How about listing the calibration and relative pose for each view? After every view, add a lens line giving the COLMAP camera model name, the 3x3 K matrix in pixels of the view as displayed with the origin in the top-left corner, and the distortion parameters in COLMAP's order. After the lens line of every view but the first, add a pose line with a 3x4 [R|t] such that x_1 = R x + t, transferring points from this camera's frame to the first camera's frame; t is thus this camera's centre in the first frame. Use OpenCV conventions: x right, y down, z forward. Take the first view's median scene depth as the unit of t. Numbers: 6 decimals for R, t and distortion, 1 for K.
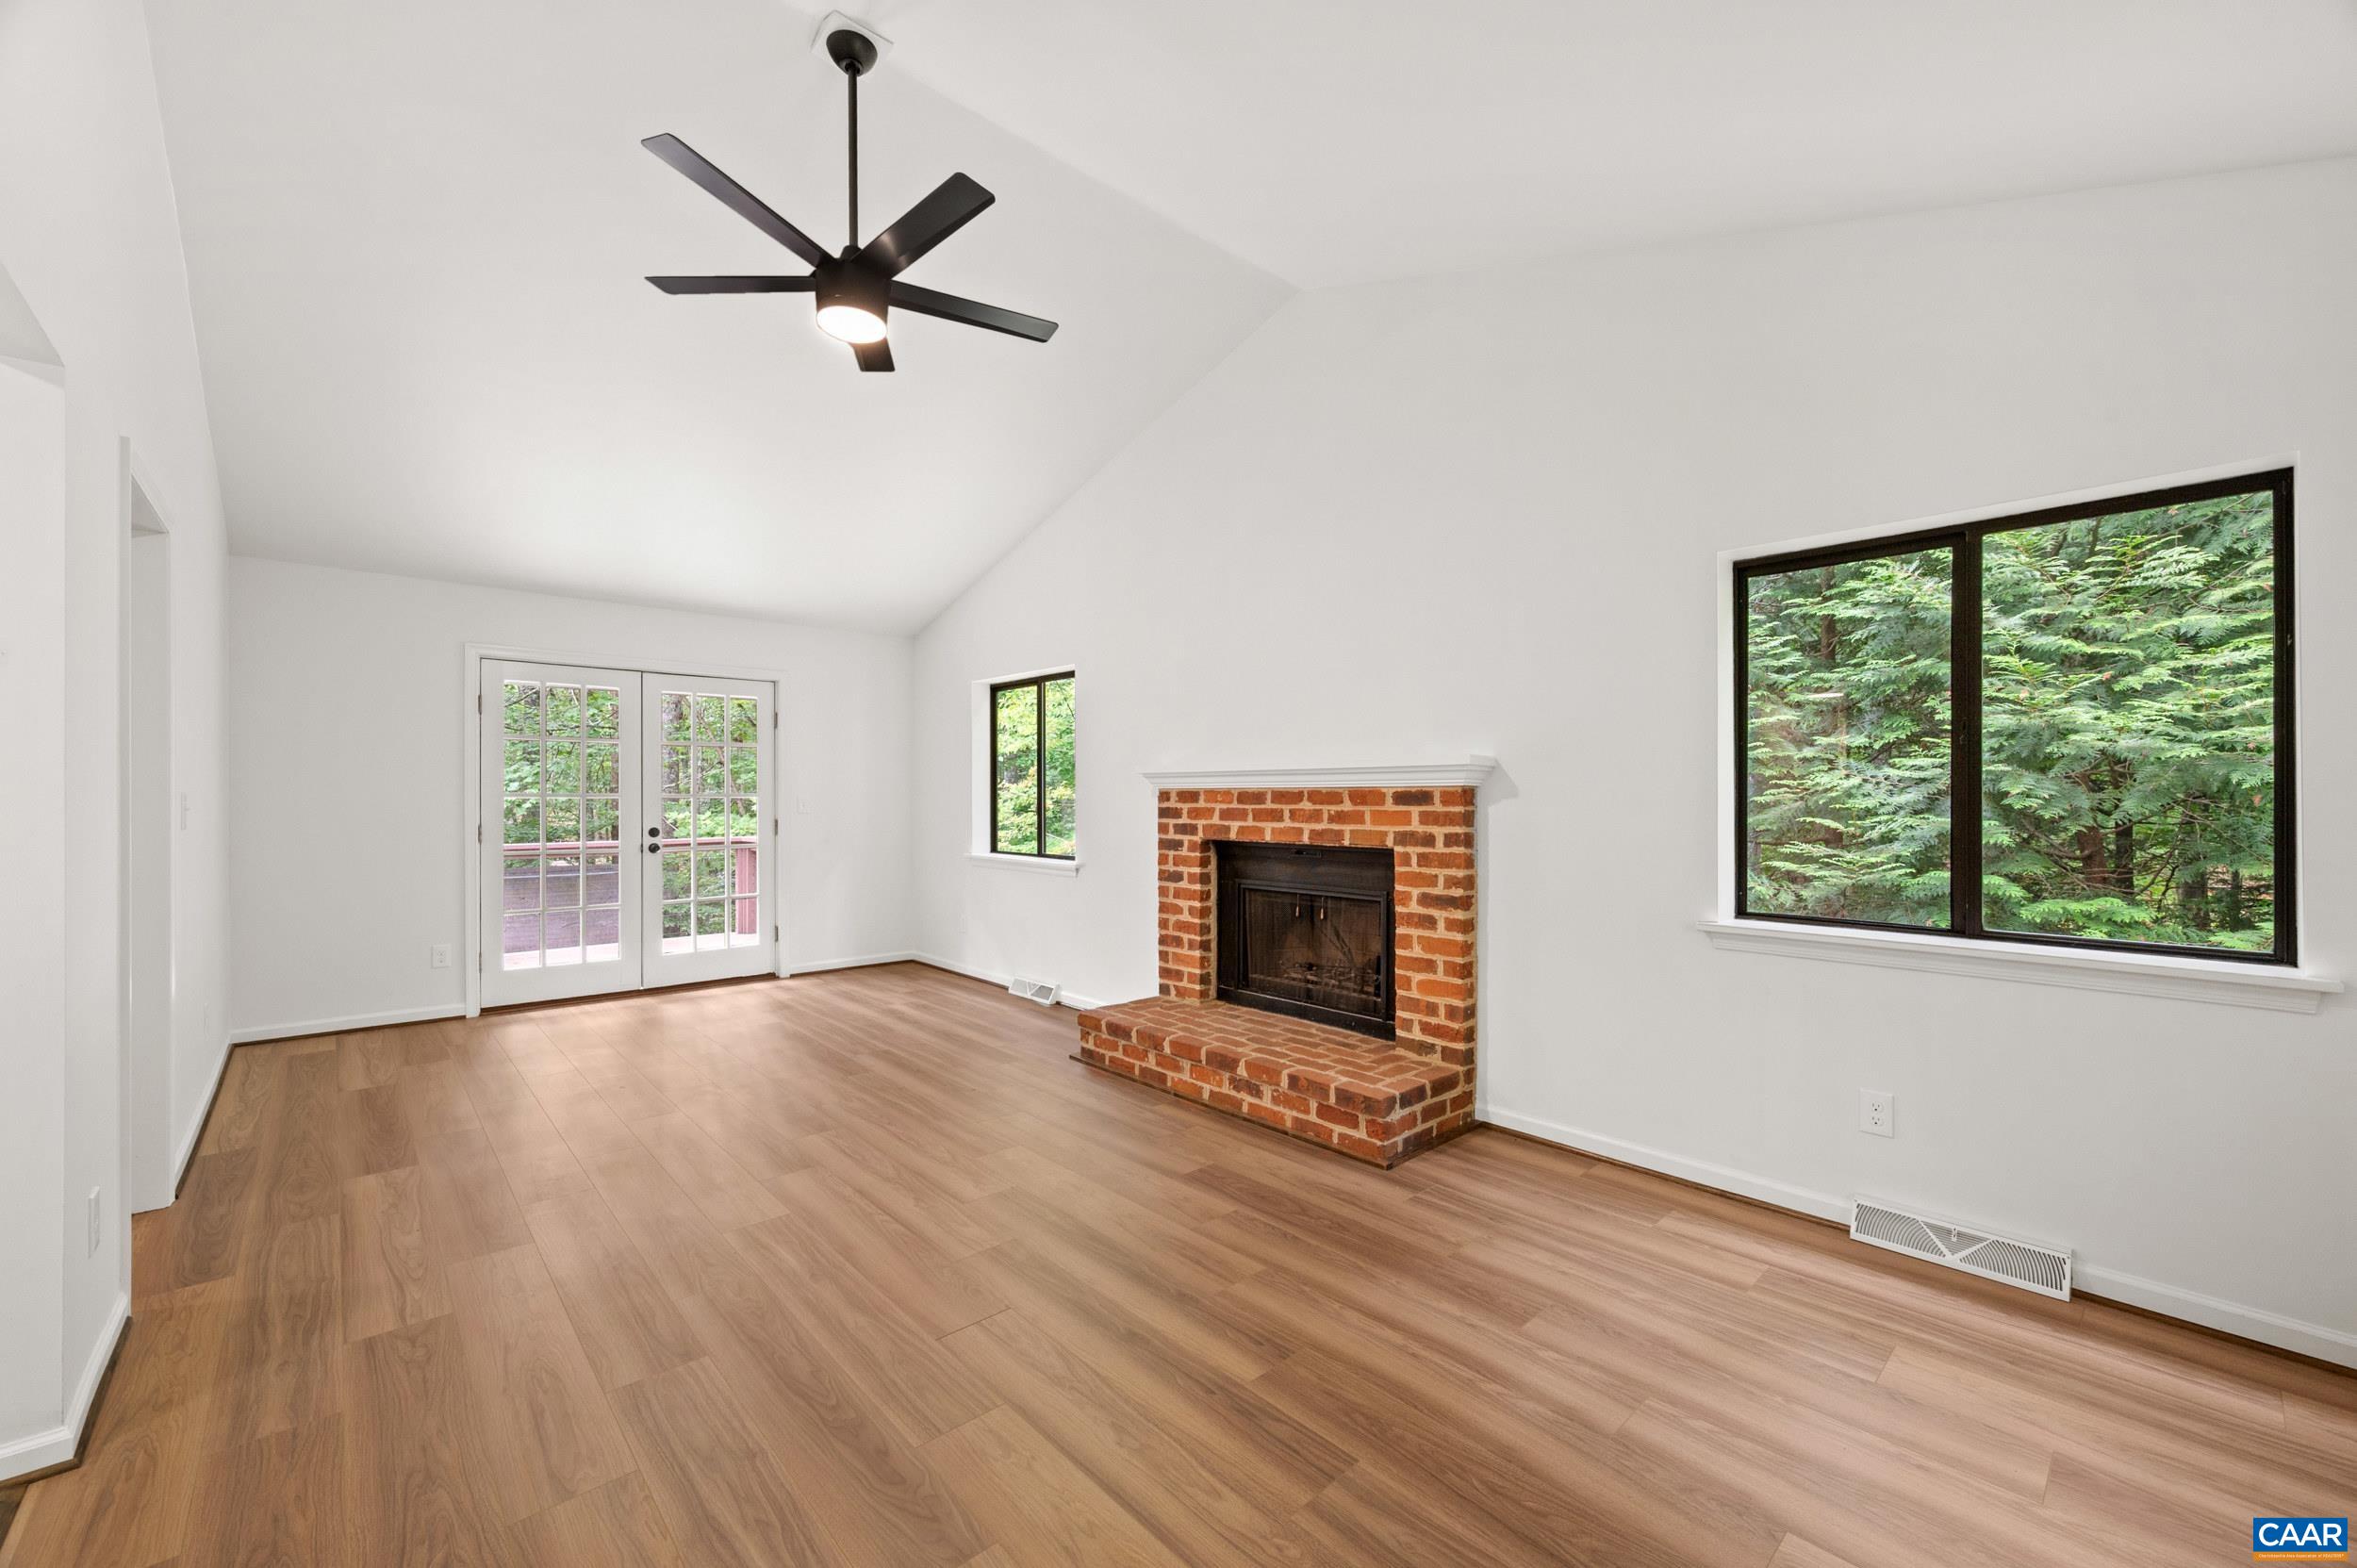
lens RADIAL K [[929.1, 0, 1183.1], [0, 929.1, 791.4], [0, 0, 1]] dist [-0.000056, 0.000059]
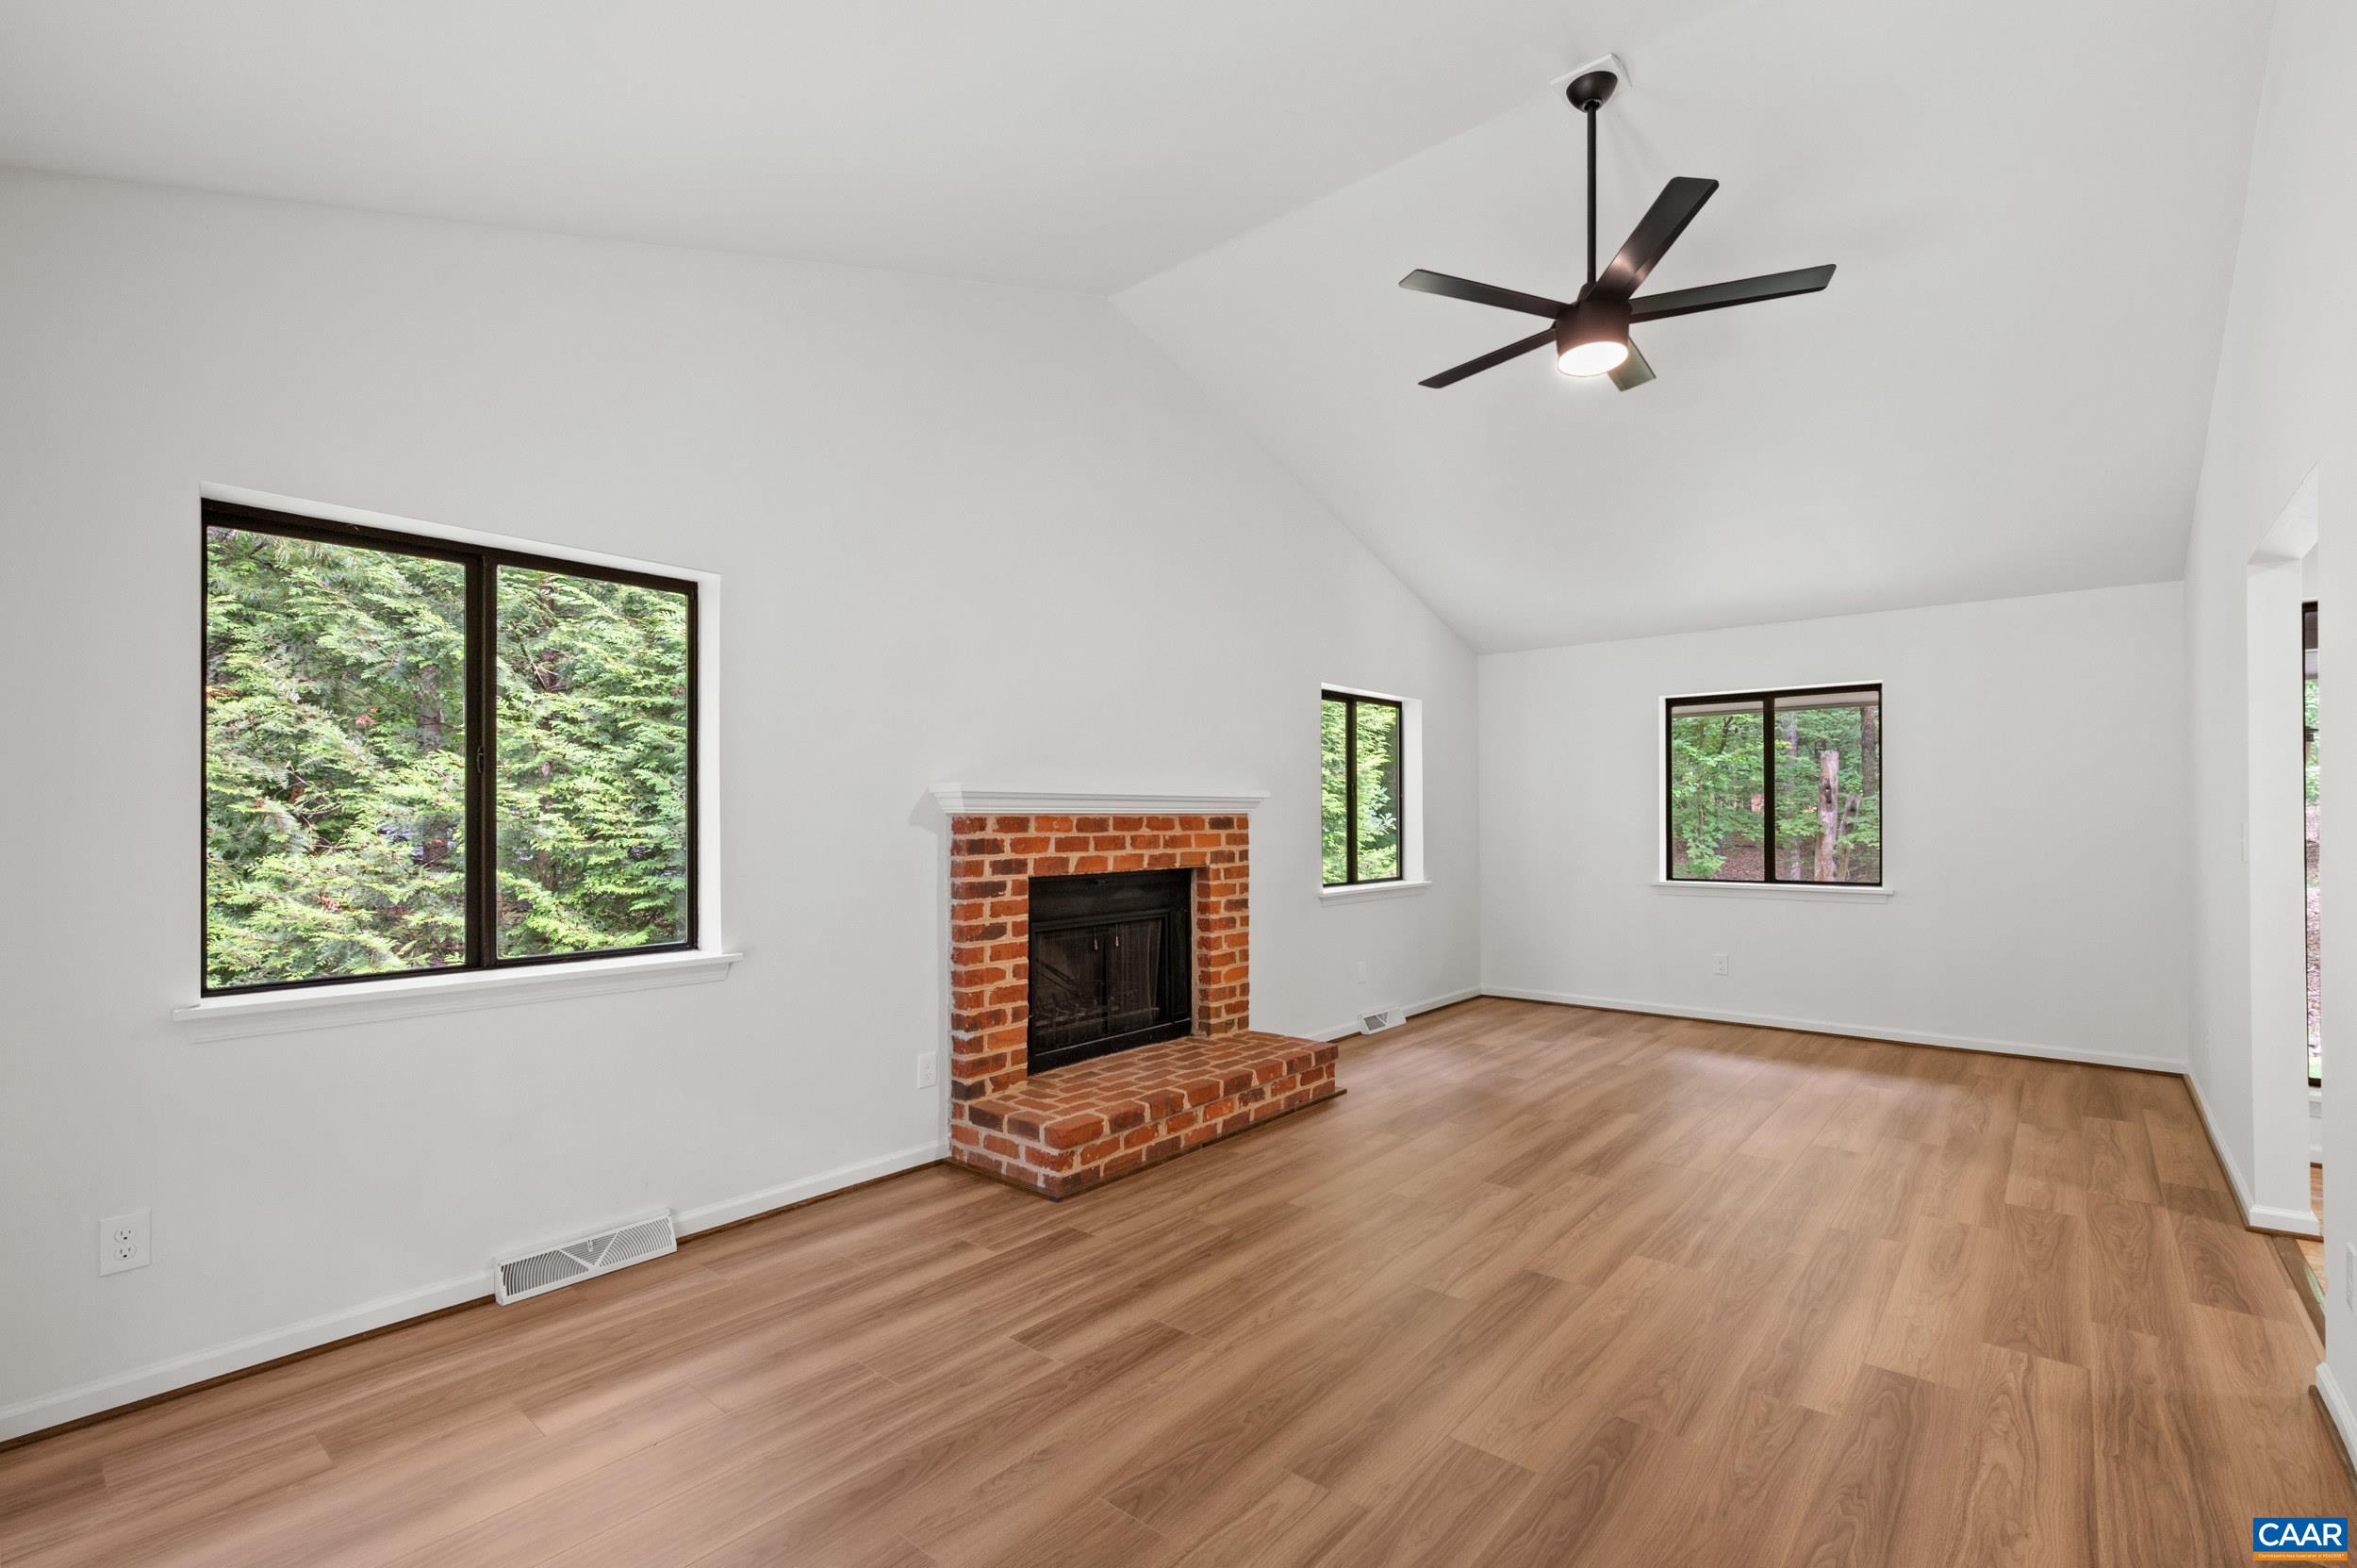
lens RADIAL K [[1046.3, 0, 1179.0], [0, 1046.3, 810.1], [0, 0, 1]] dist [0.002483, 0.000166]
pose [[-0.121122, 0.006211, 0.992618, -1.048829], [-0.002344, 0.999976, -0.006543, -0.000910], [-0.992635, -0.003120, -0.121104, 1.160192]]
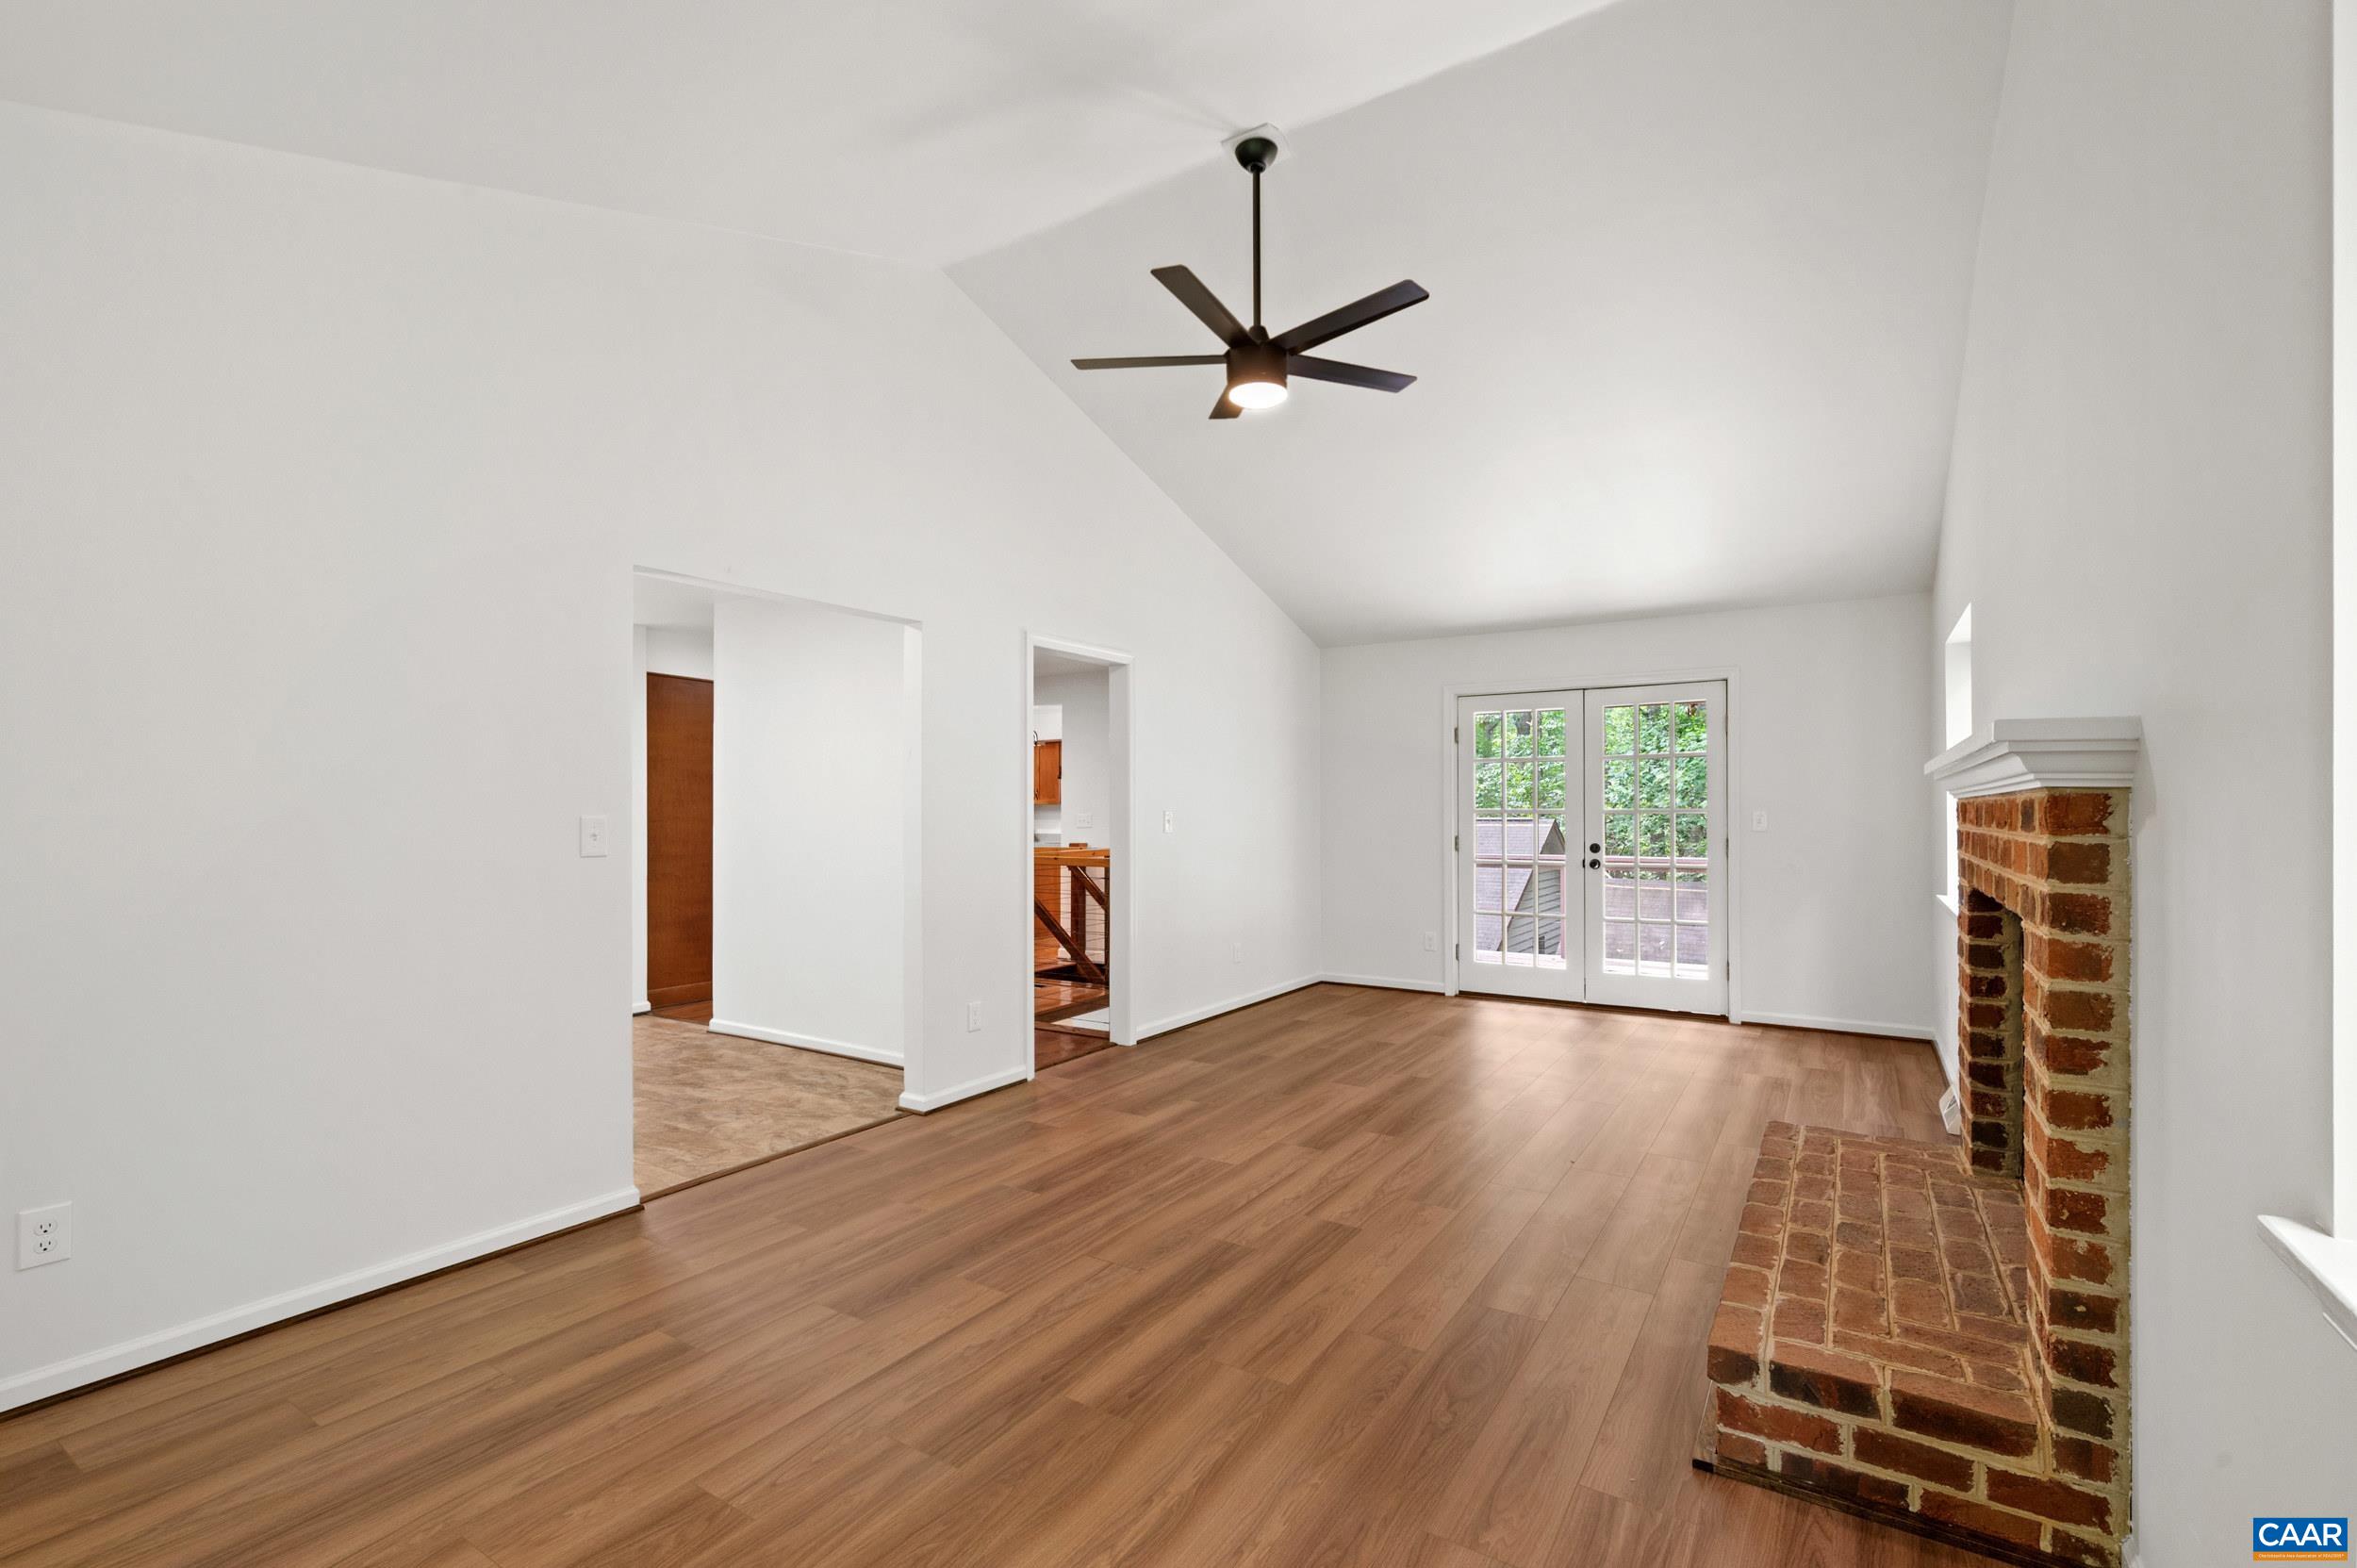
lens RADIAL K [[1046.3, 0, 1179.0], [0, 1046.3, 810.1], [0, 0, 1]] dist [0.002483, 0.000166]
pose [[0.252857, -0.003211, -0.967498, 0.616425], [0.007523, 0.999971, -0.001352, 0.002050], [0.967474, -0.006937, 0.252874, 0.430106]]
